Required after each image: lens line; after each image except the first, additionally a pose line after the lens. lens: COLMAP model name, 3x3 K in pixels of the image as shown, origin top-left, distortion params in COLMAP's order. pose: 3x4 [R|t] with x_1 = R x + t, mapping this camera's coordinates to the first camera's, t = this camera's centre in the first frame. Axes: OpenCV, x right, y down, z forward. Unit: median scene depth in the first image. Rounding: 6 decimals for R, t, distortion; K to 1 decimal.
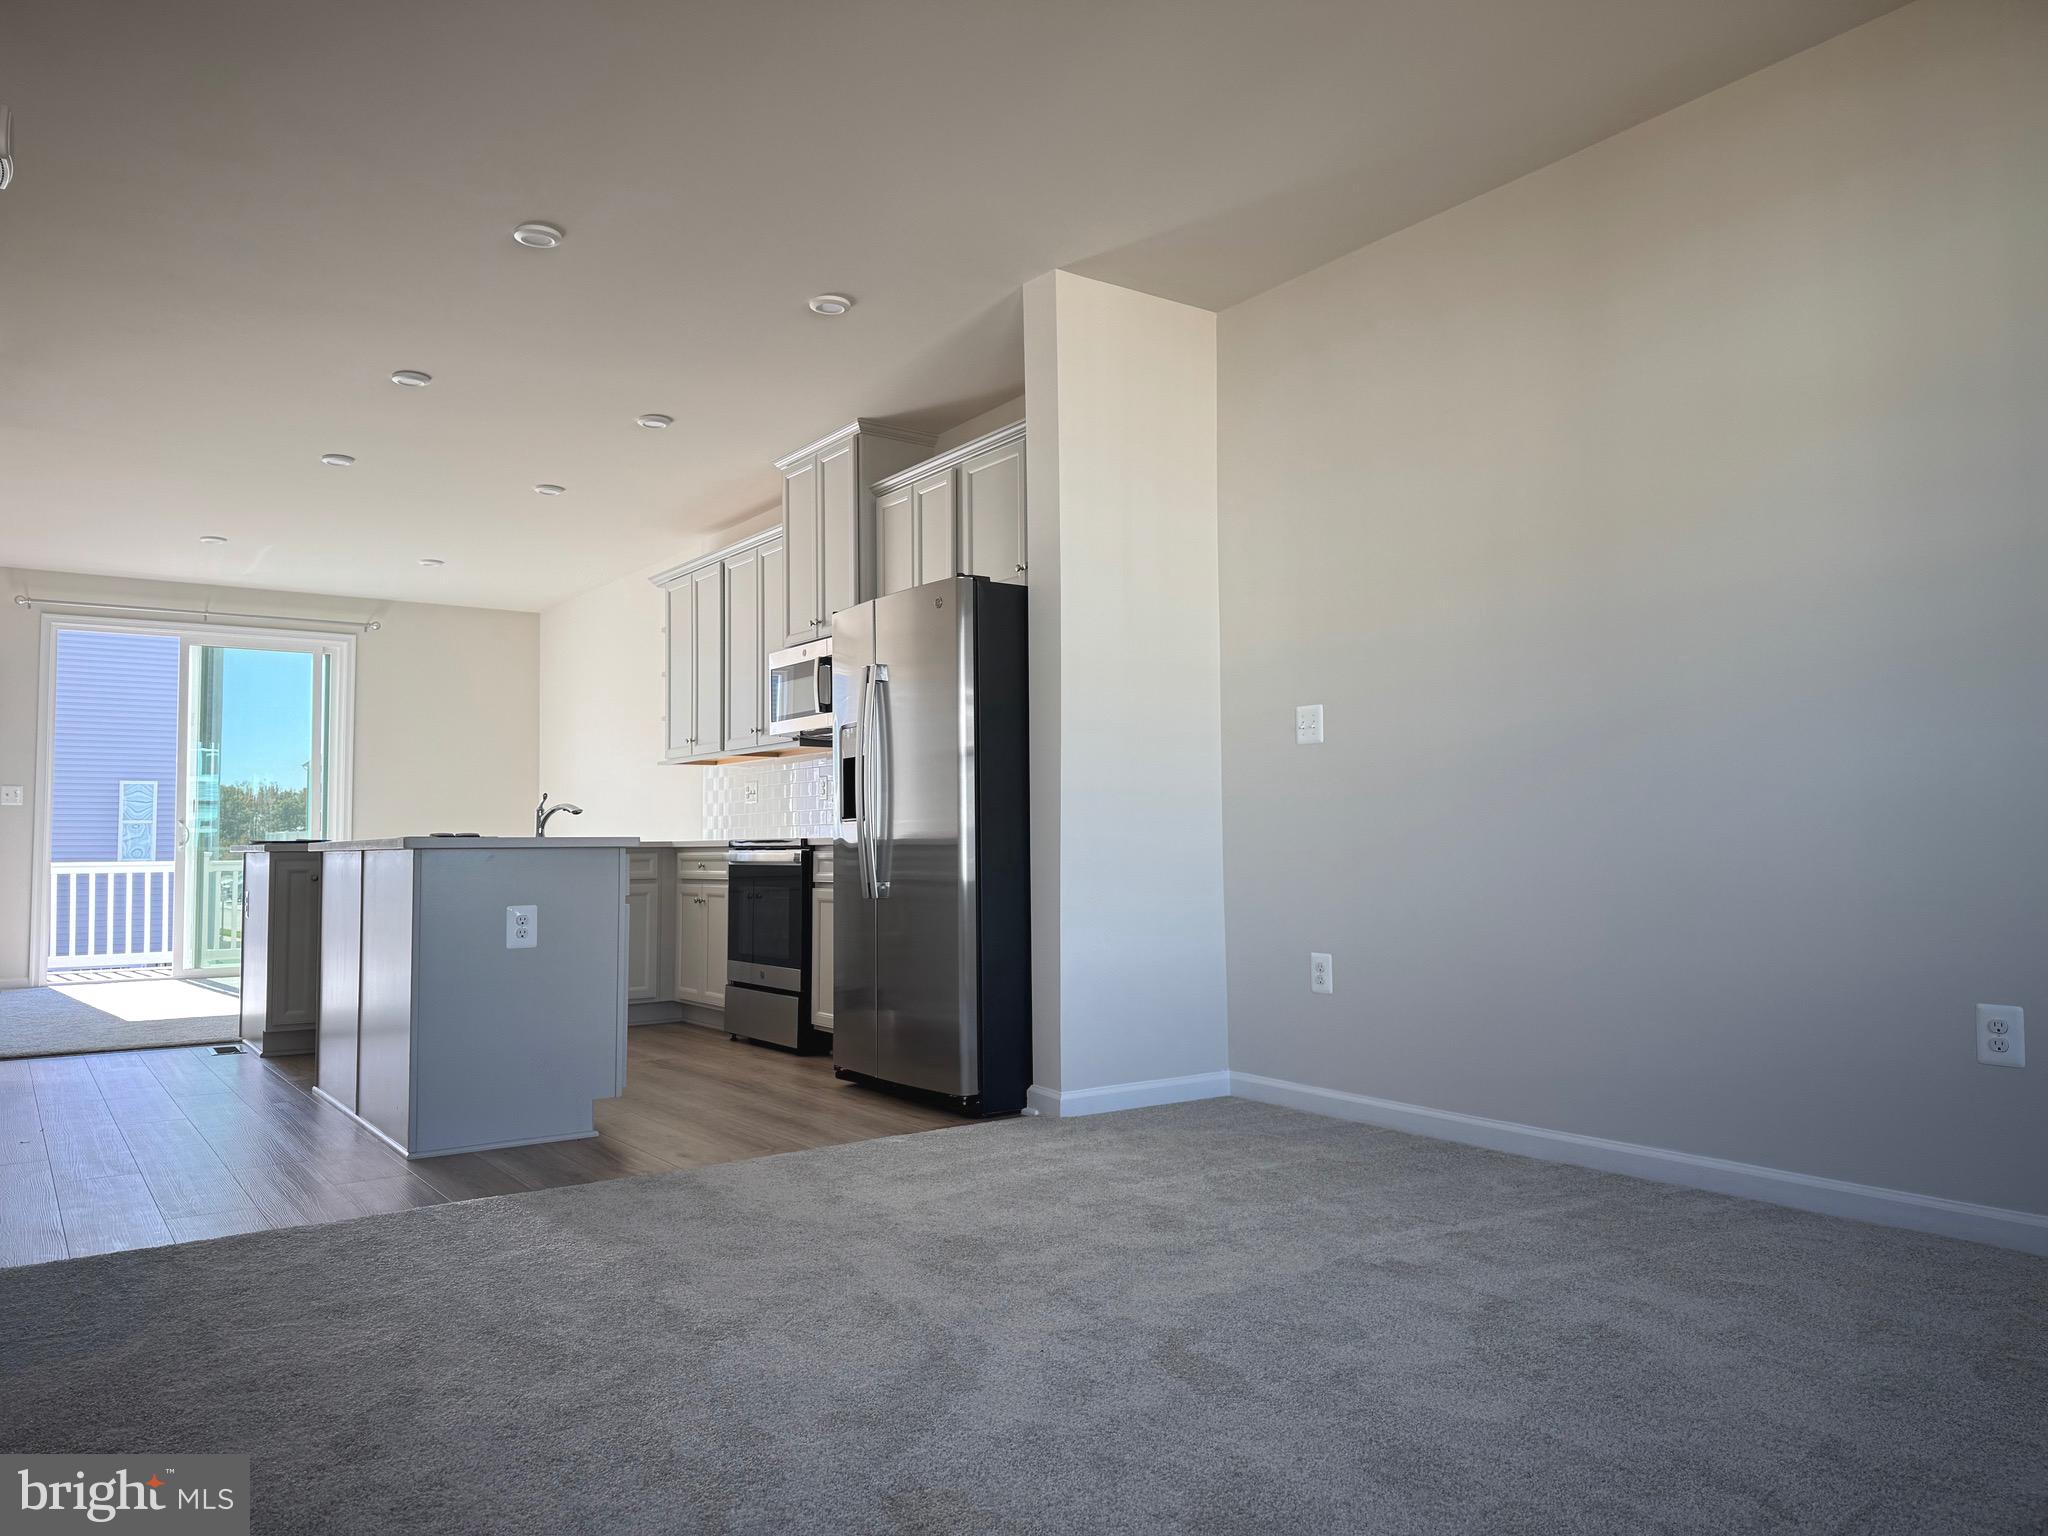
lens RADIAL K [[1456.8, 0, 1024.7], [0, 1456.8, 765.7], [0, 0, 1]] dist [0.026666, -0.001589]
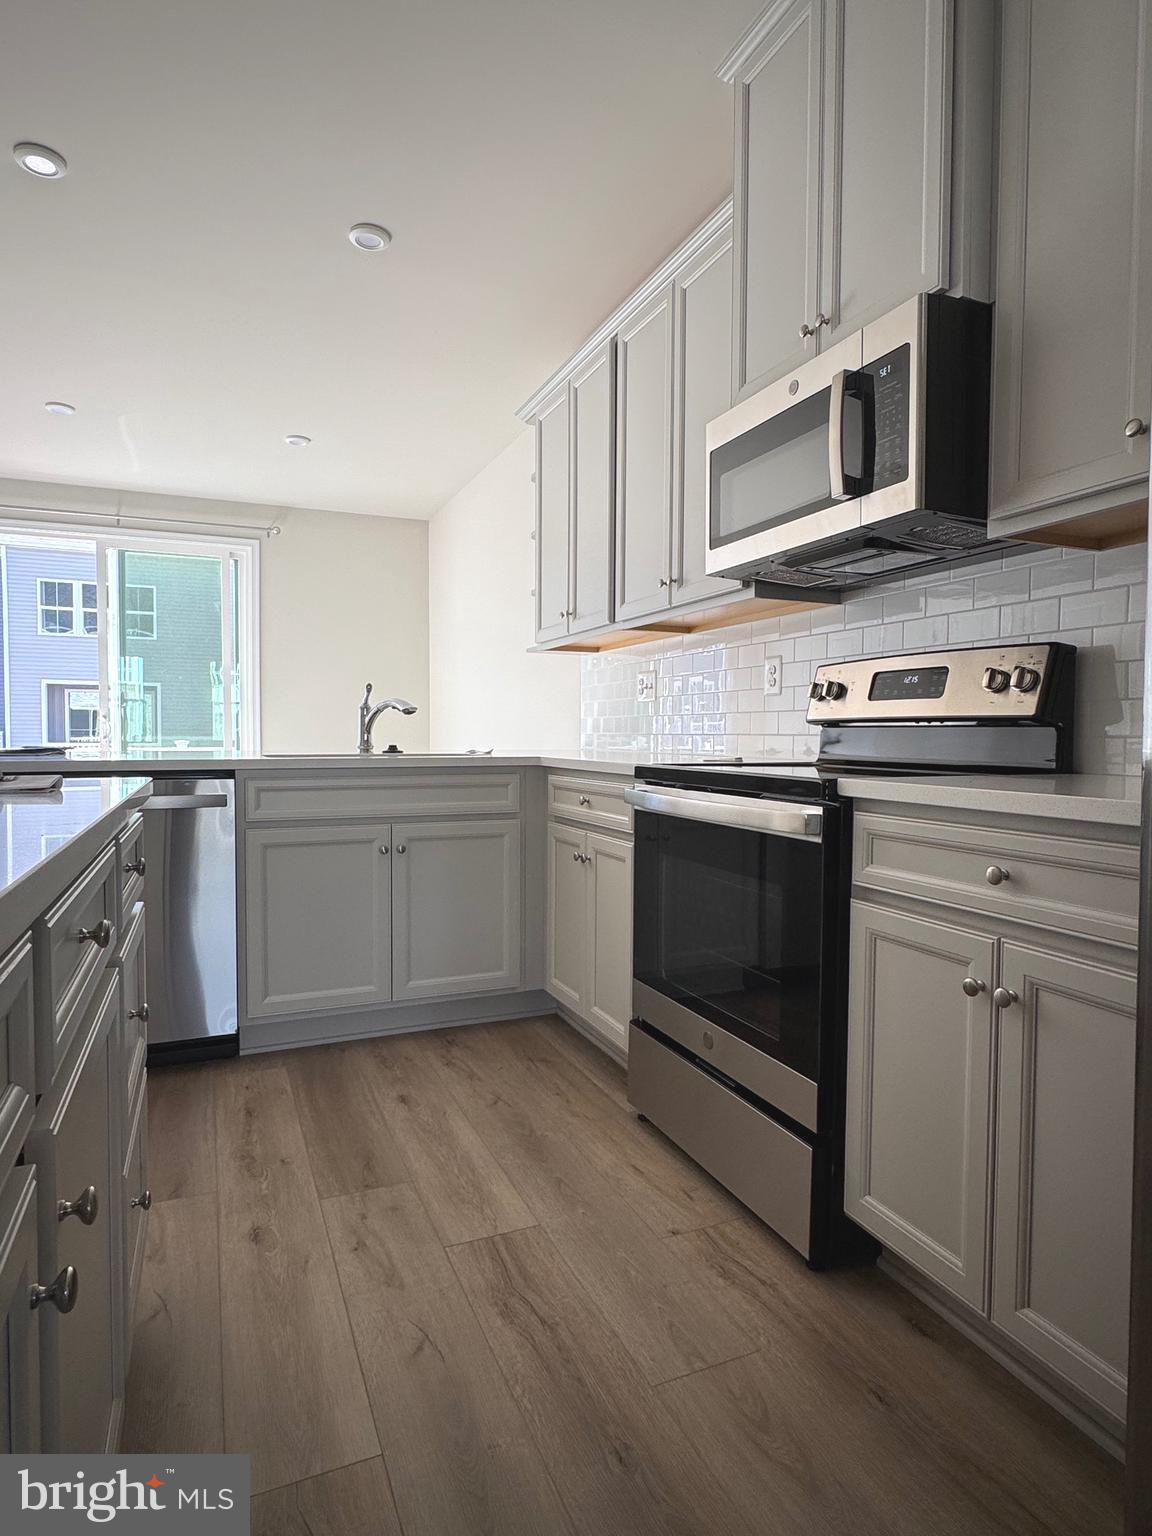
lens RADIAL K [[854.6, 0, 575.1], [0, 854.6, 766.5], [0, 0, 1]] dist [0.003710, 0.000587]
pose [[0.977751, 0.021328, -0.208682, -0.146124], [-0.000415, 0.995013, 0.099748, 0.017728], [0.209768, -0.097442, 0.972883, 0.630462]]
